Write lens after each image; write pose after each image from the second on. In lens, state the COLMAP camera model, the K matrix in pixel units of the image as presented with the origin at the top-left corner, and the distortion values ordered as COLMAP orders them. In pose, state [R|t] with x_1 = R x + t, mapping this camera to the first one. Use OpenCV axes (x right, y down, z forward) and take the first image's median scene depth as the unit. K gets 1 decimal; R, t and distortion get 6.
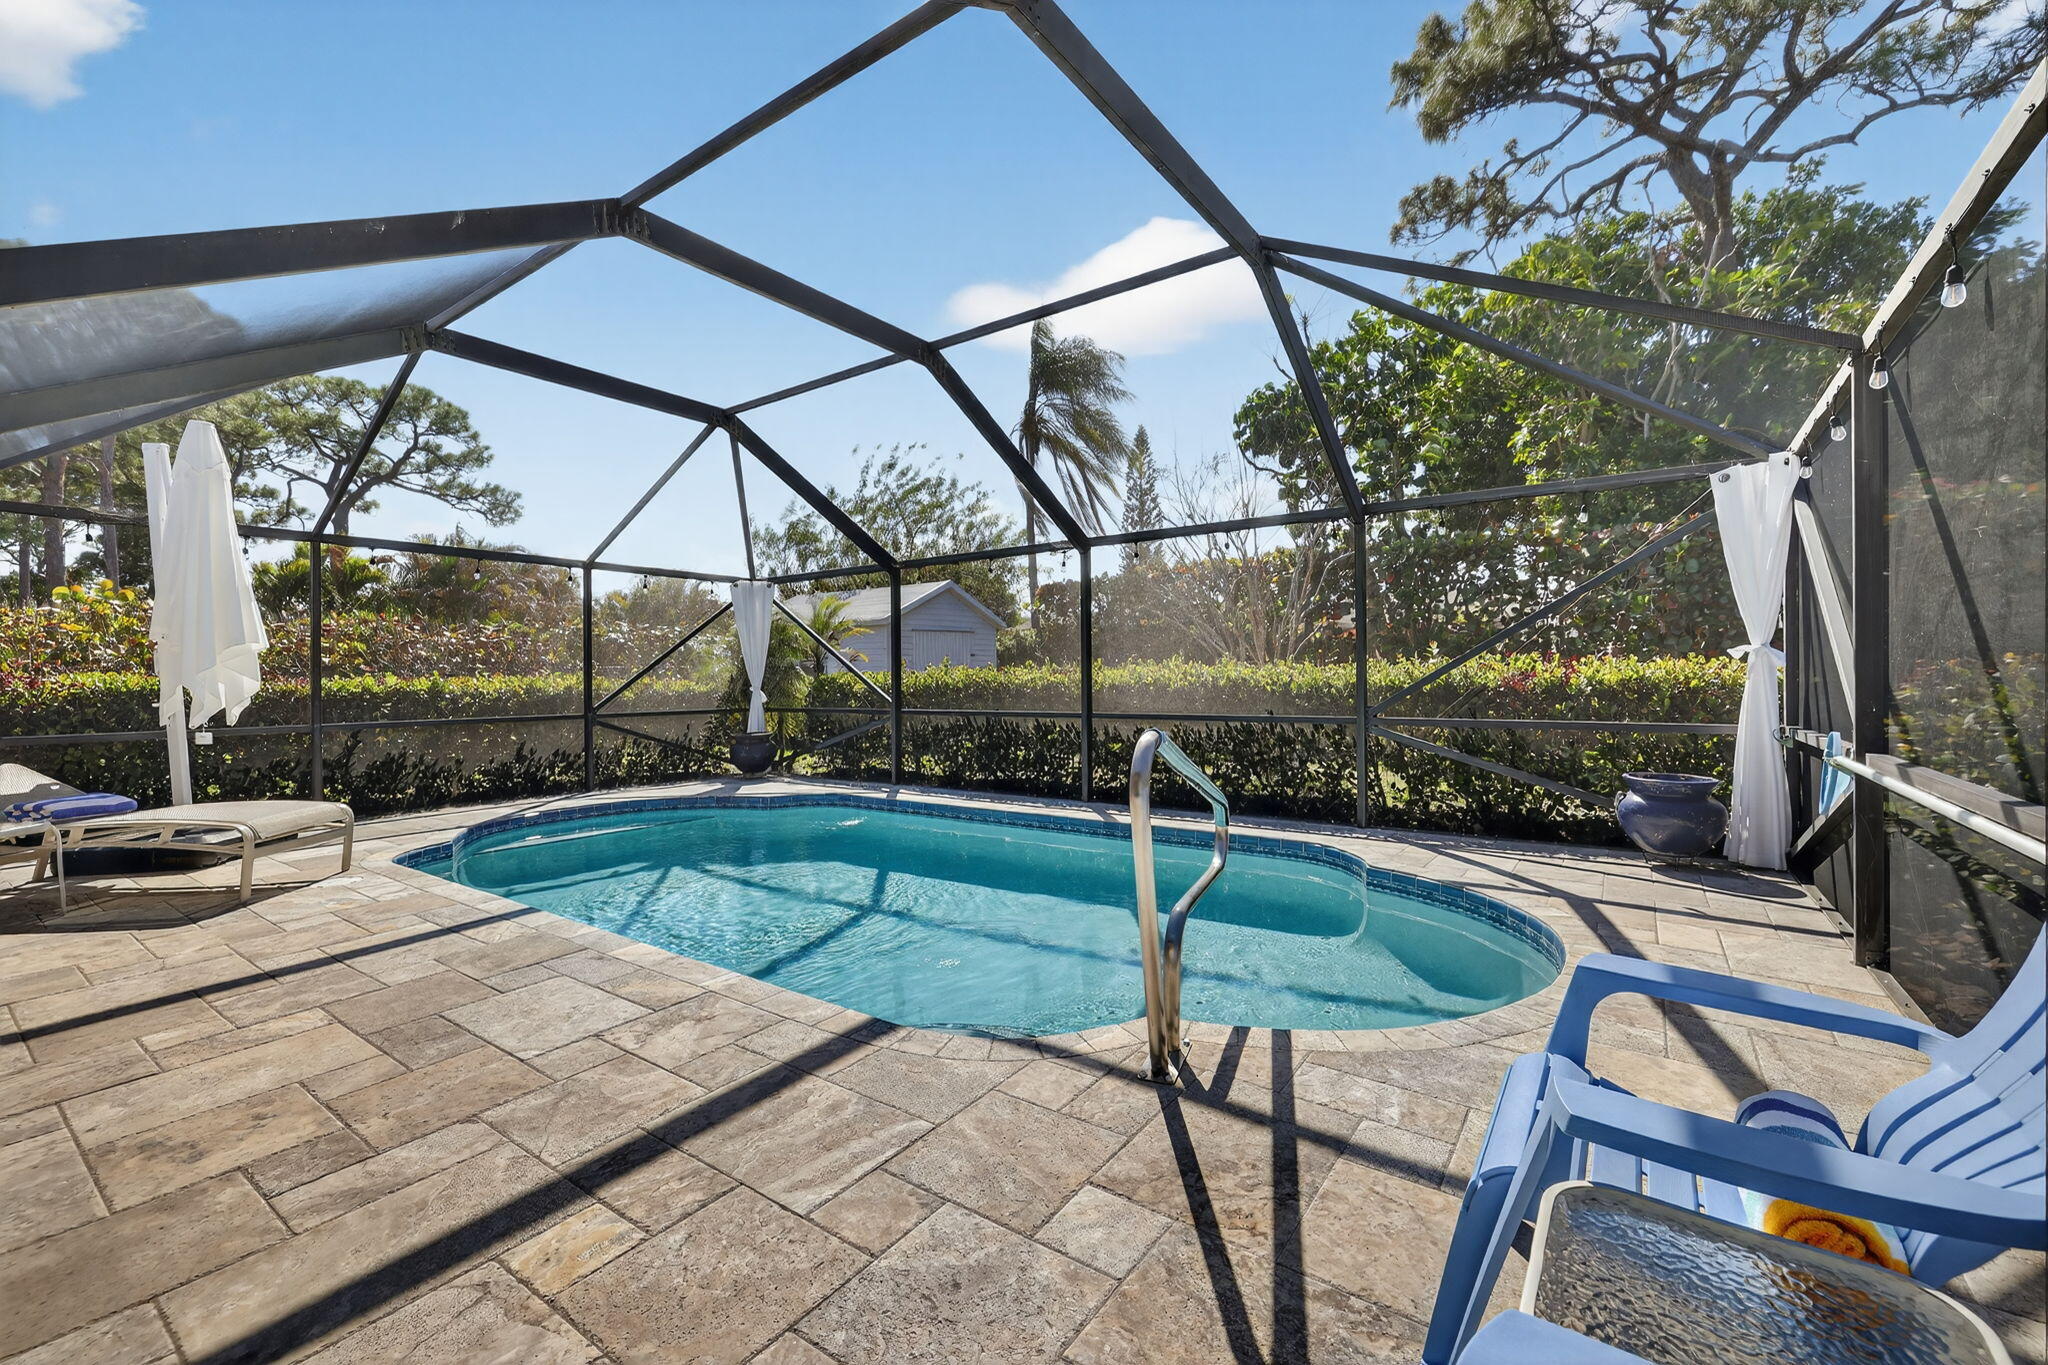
lens RADIAL K [[849.9, 0, 1016.8], [0, 849.9, 680.1], [0, 0, 1]] dist [-0.004422, 0.000823]
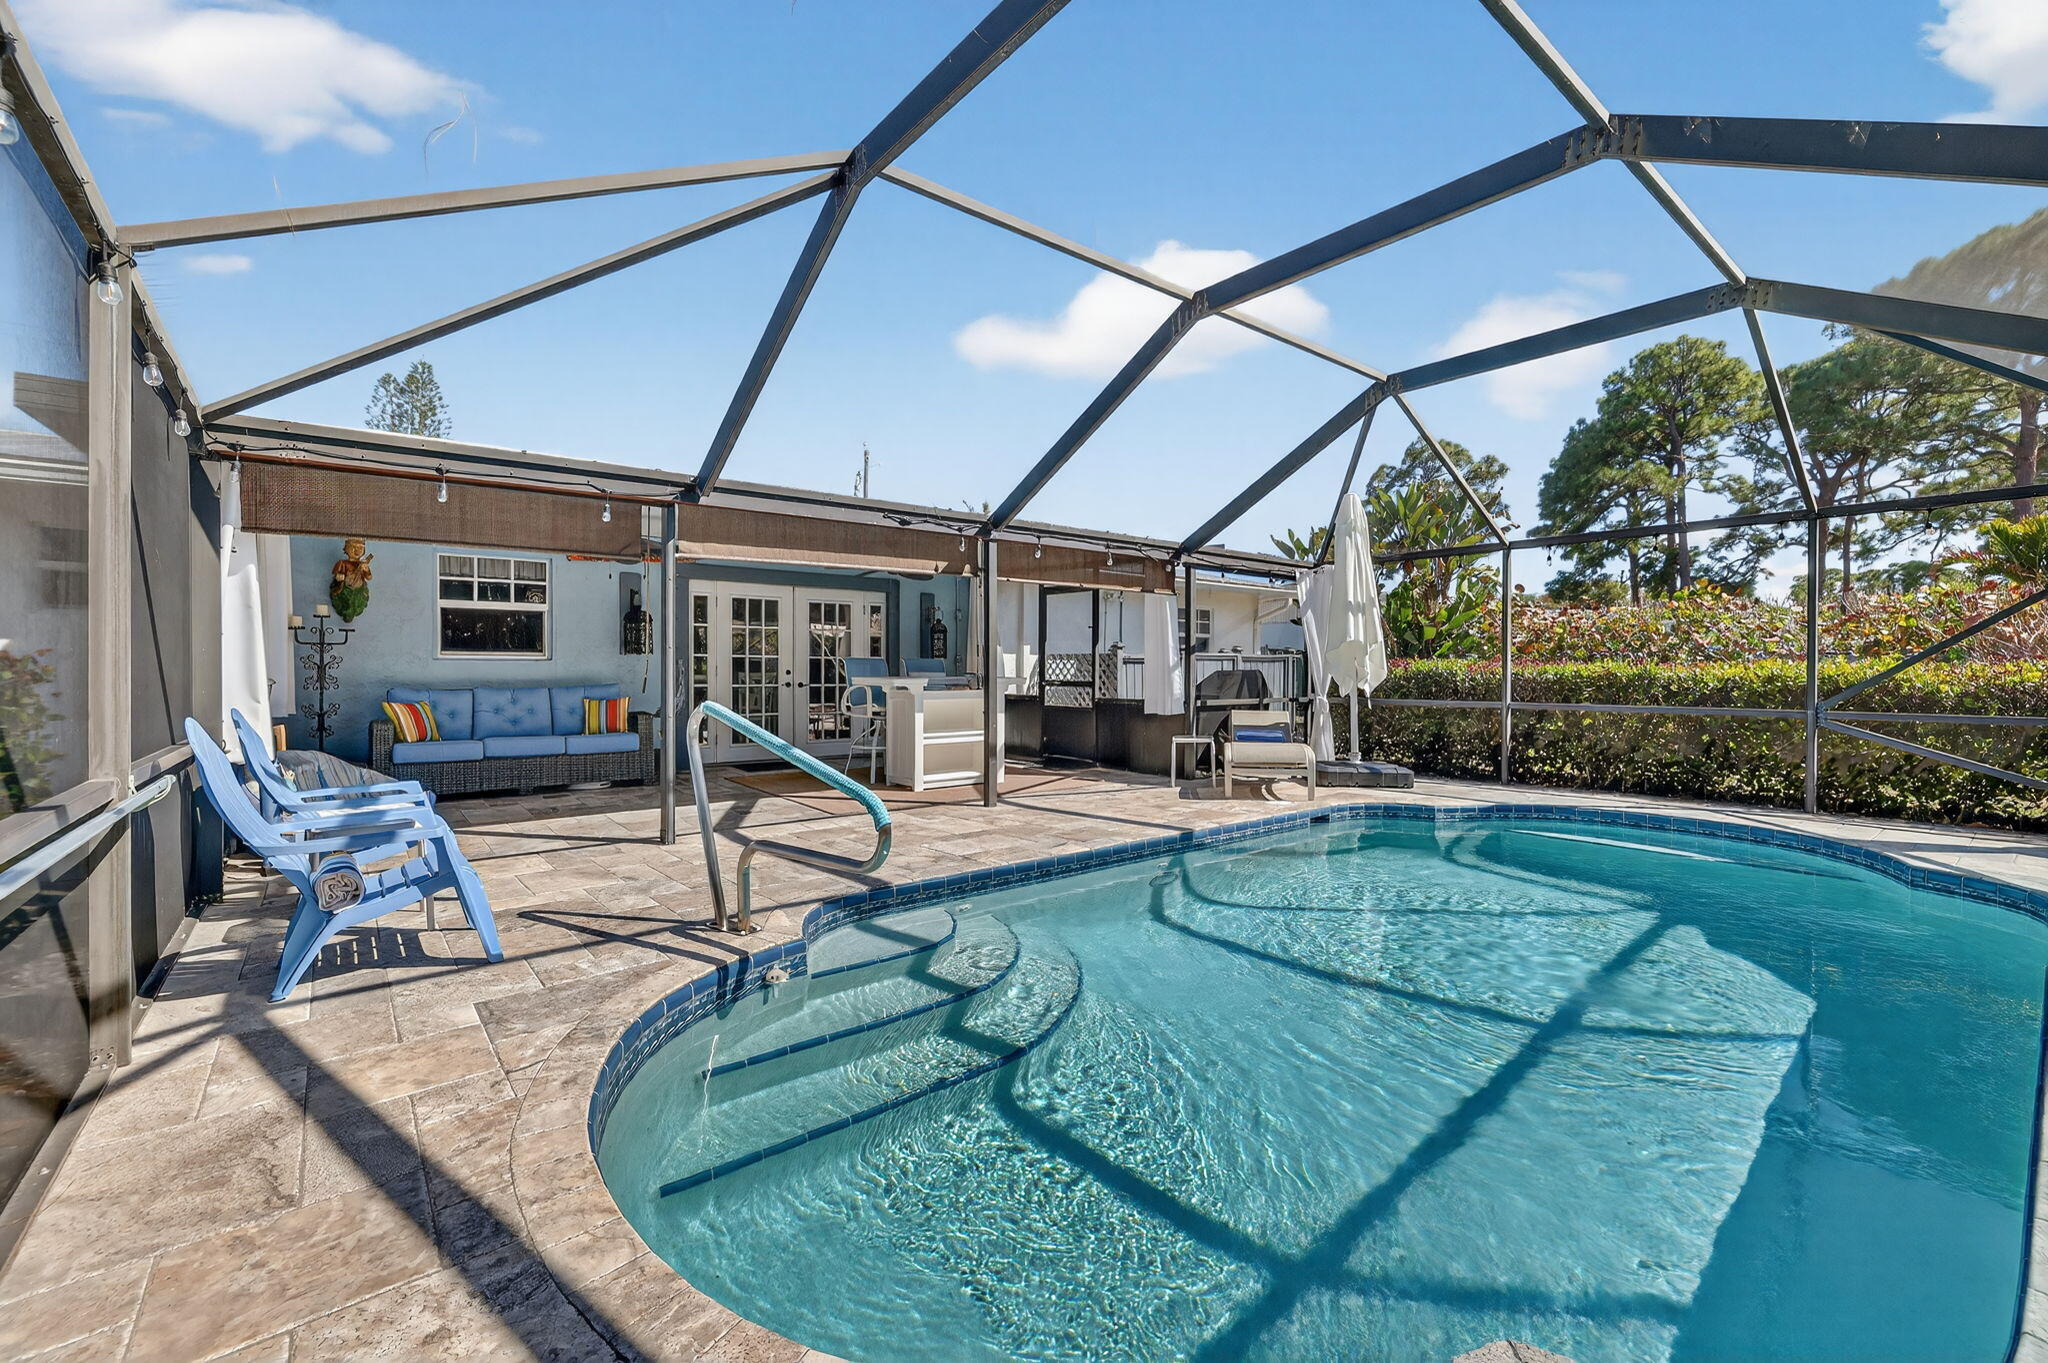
lens RADIAL K [[849.9, 0, 1009.8], [0, 849.9, 672.7], [0, 0, 1]] dist [-0.004422, 0.000823]
pose [[-0.262075, 0.012147, -0.964971, 0.728601], [0.001271, 0.999924, 0.012242, -0.006929], [0.965047, 0.001982, -0.262071, 0.918339]]
